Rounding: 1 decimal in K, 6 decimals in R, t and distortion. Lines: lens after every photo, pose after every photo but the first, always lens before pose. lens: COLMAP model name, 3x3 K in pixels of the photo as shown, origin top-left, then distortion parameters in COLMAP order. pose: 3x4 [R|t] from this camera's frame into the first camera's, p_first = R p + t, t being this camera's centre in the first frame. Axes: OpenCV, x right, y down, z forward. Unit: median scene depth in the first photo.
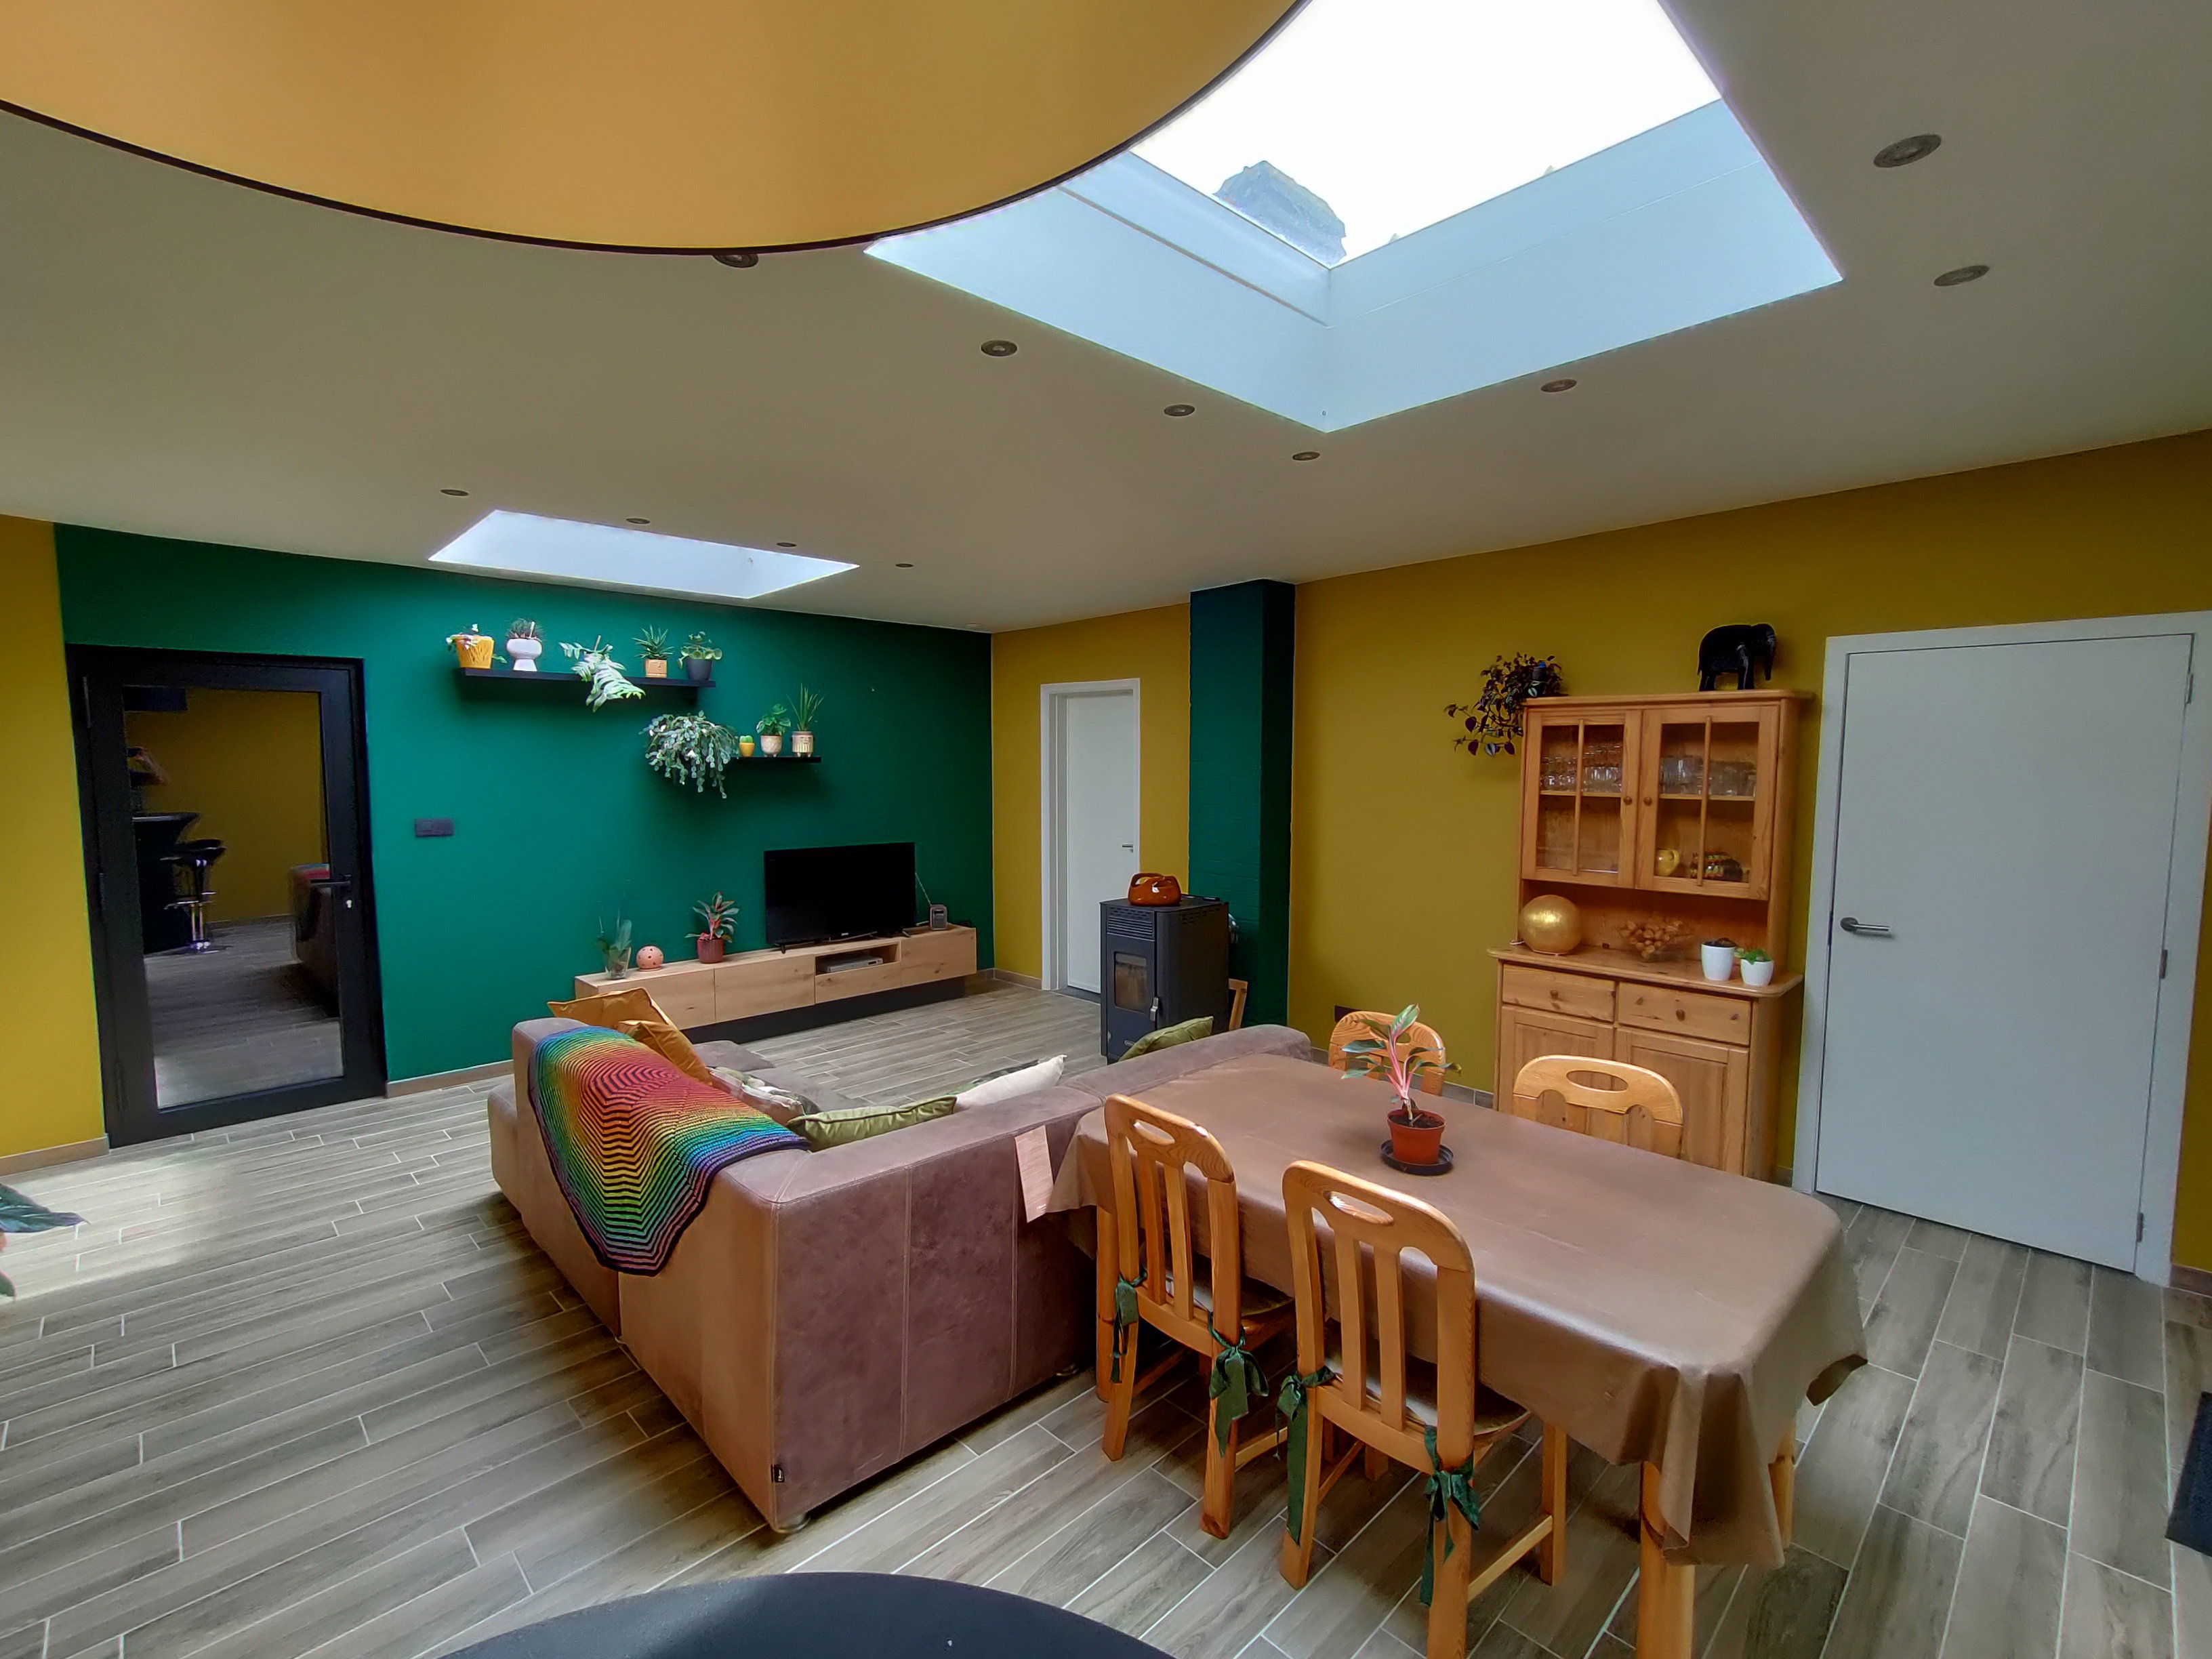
lens RADIAL K [[1001.5, 0, 1099.2], [0, 1001.5, 833.7], [0, 0, 1]] dist [0.002492, 0.003330]
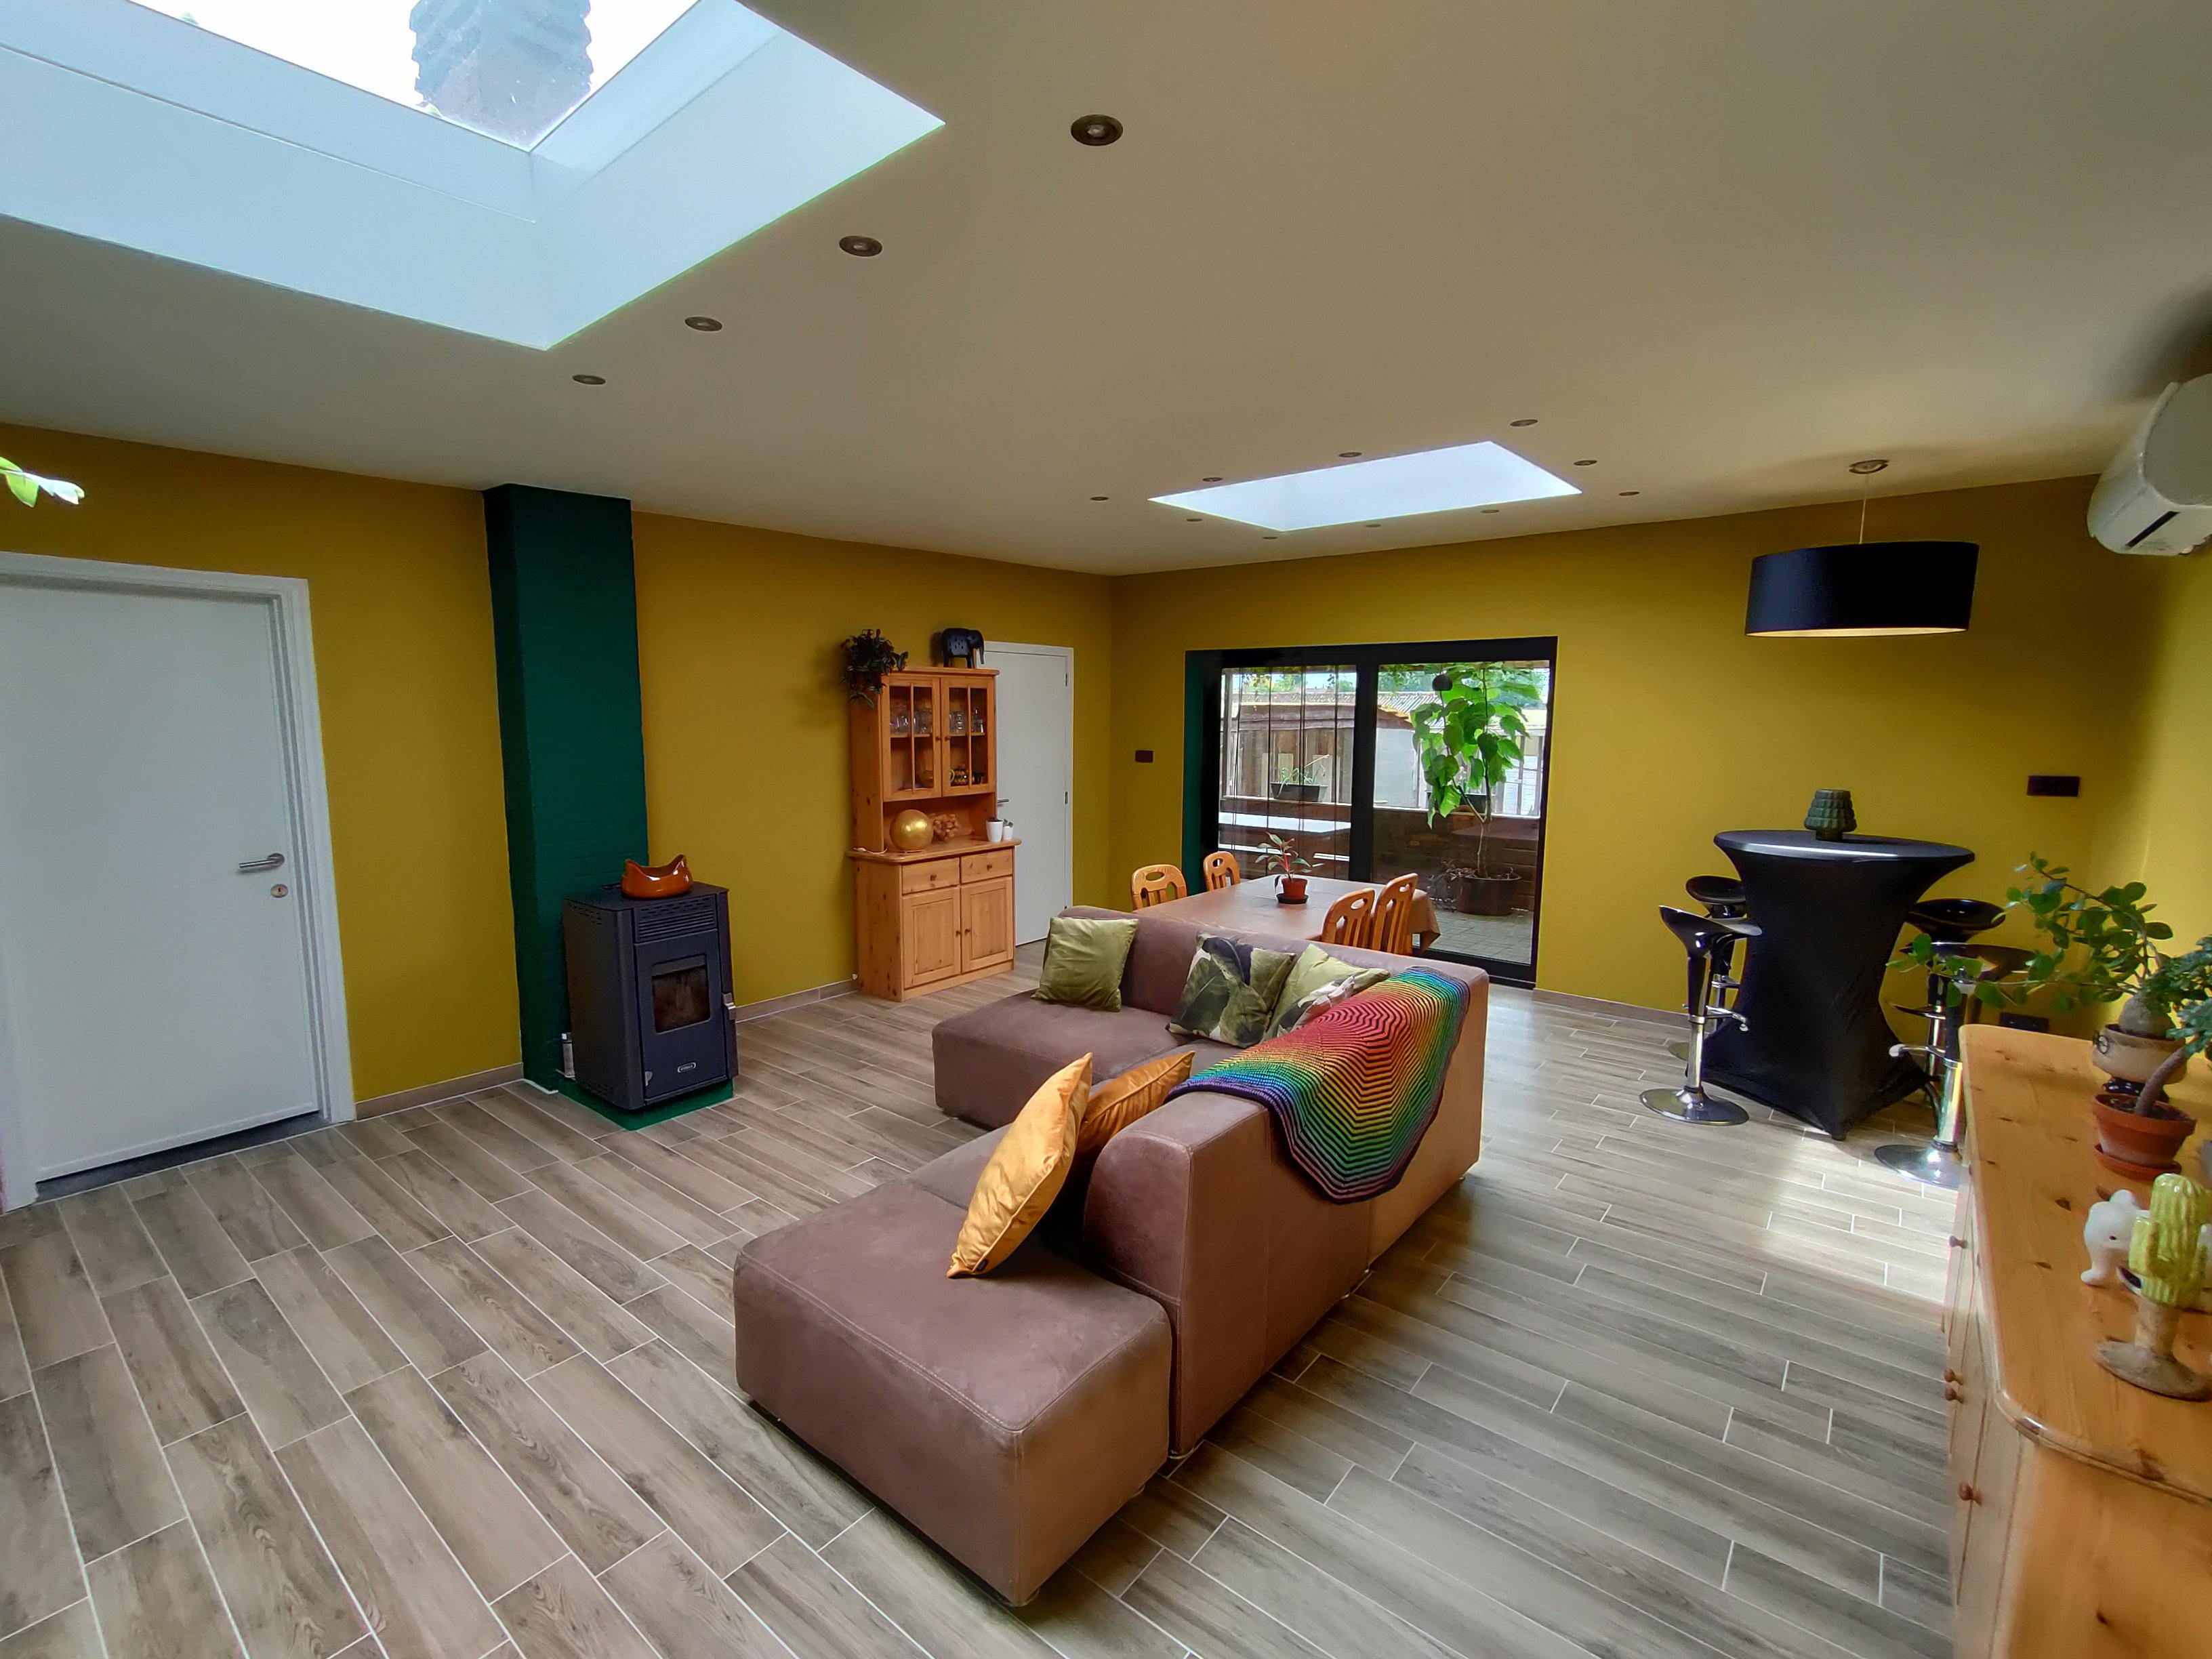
lens RADIAL K [[1001.5, 0, 1099.1], [0, 1001.5, 826.5], [0, 0, 1]] dist [0.002492, 0.003330]
pose [[-0.124374, -0.117477, 0.985256, -0.857845], [0.075456, 0.988971, 0.127445, -0.065428], [-0.989362, 0.090194, -0.114138, 0.818596]]
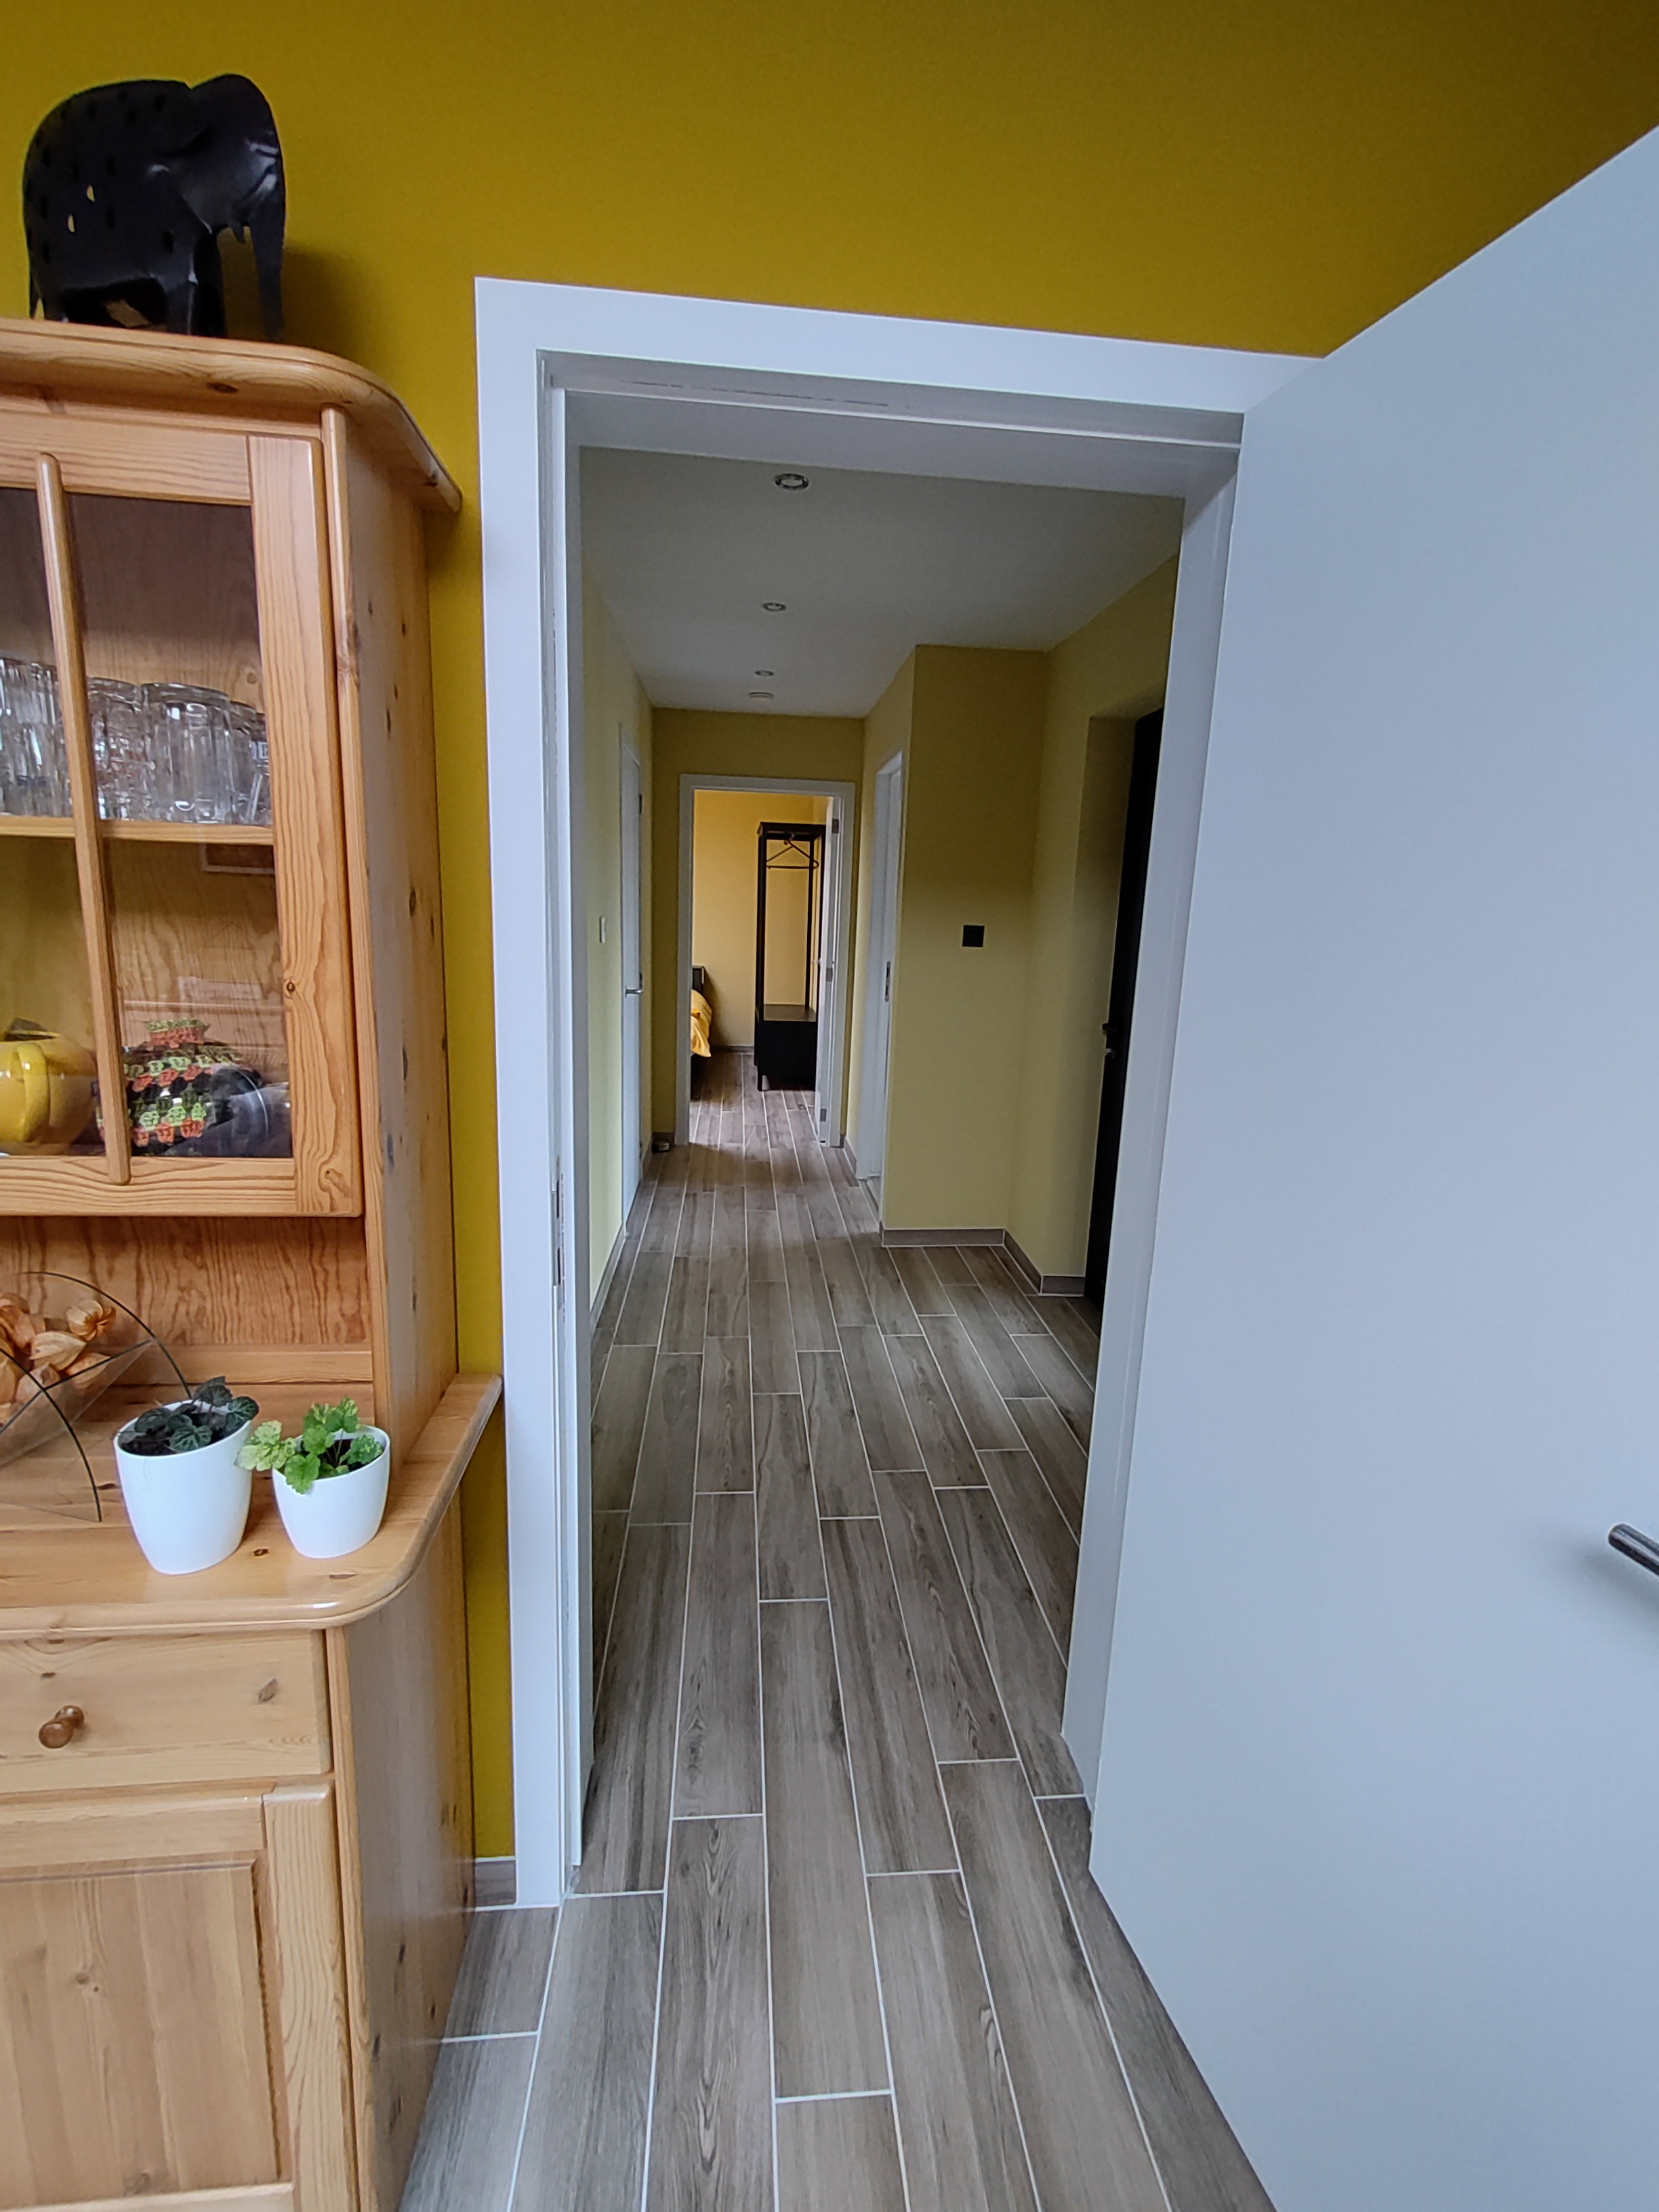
lens RADIAL K [[1001.5, 0, 829.5], [0, 1001.5, 1103.1], [0, 0, 1]] dist [0.002492, 0.003330]
pose [[0.625045, -0.129418, 0.769786, 0.434550], [0.026721, 0.989130, 0.144598, -0.000625], [-0.780131, -0.069810, 0.621709, 0.588183]]
